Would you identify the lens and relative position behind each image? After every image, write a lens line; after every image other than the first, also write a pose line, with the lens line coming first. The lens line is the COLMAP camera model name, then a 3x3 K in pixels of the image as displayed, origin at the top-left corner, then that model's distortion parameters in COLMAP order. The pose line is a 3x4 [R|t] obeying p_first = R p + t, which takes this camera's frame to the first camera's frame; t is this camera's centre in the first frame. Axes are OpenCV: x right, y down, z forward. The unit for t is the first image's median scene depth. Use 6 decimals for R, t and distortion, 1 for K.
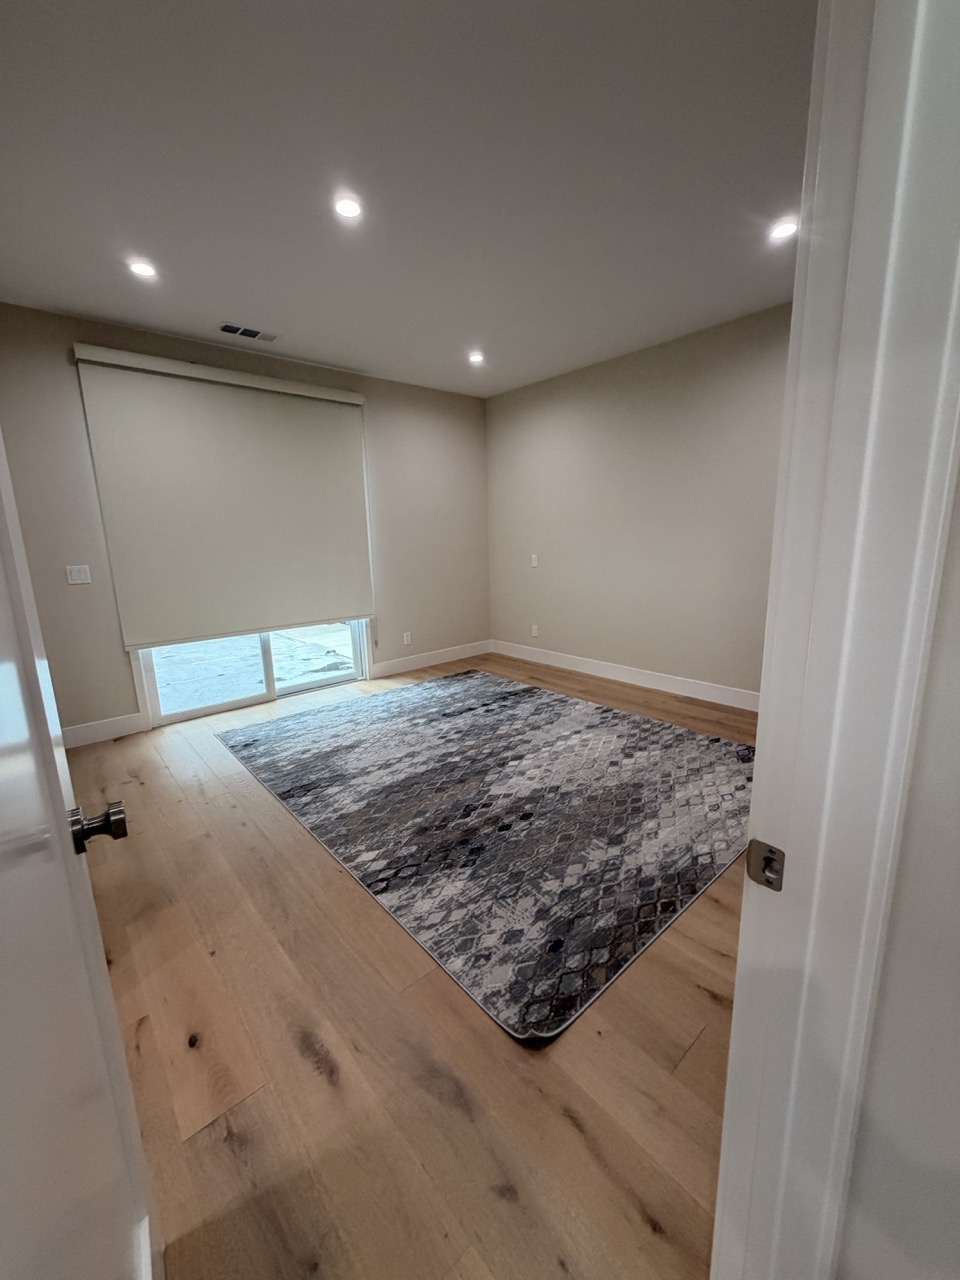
lens RADIAL K [[511.2, 0, 480.5], [0, 511.2, 637.8], [0, 0, 1]] dist [0.003590, -0.000378]
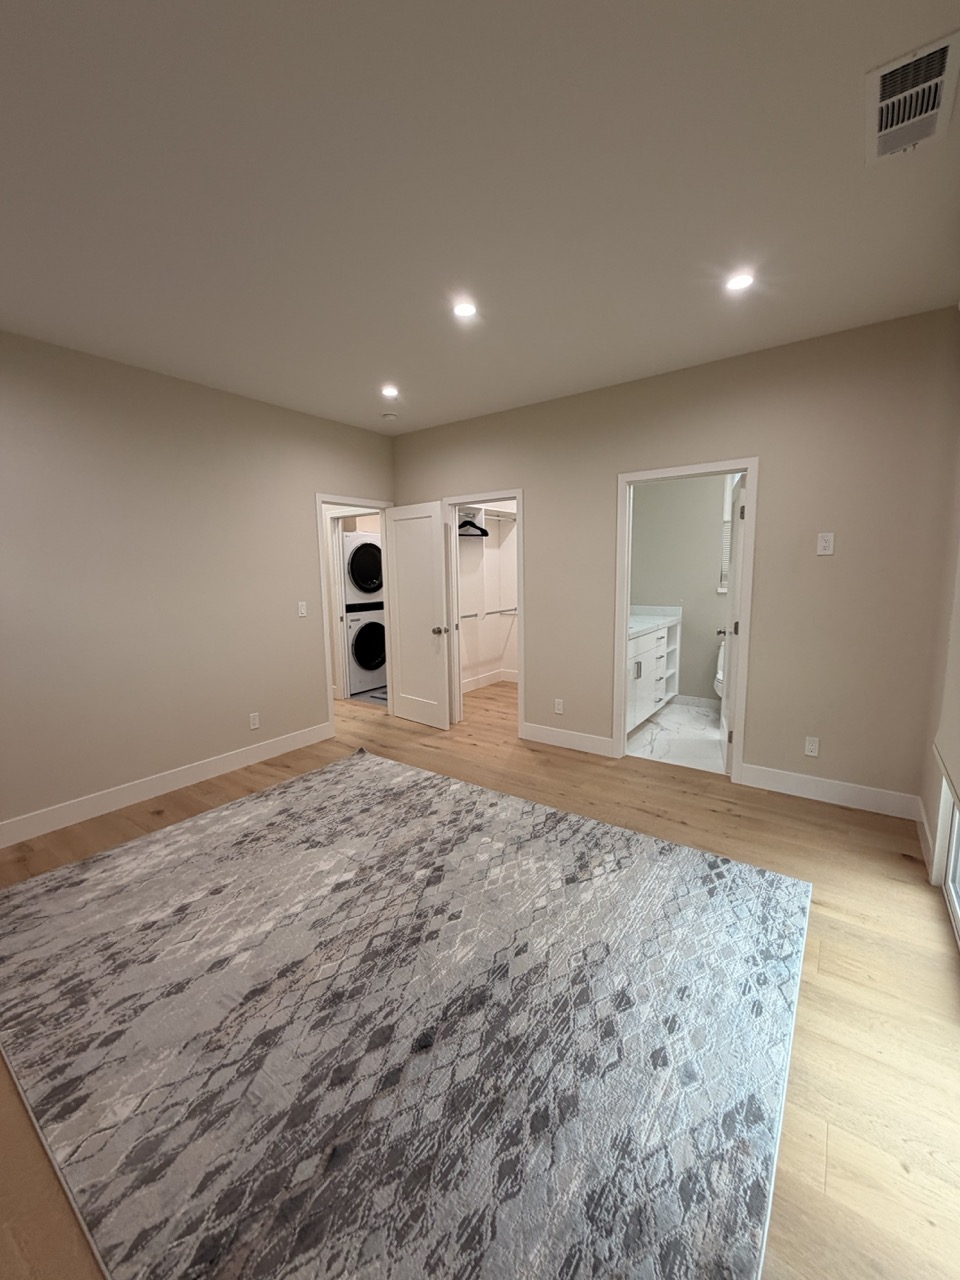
lens RADIAL K [[511.2, 0, 478.7], [0, 511.2, 639.1], [0, 0, 1]] dist [0.003590, -0.000378]
pose [[-0.975233, 0.070967, -0.209484, 0.004339], [-0.002457, 0.943592, 0.331102, -0.338027], [0.221165, 0.323416, -0.920048, 1.482566]]
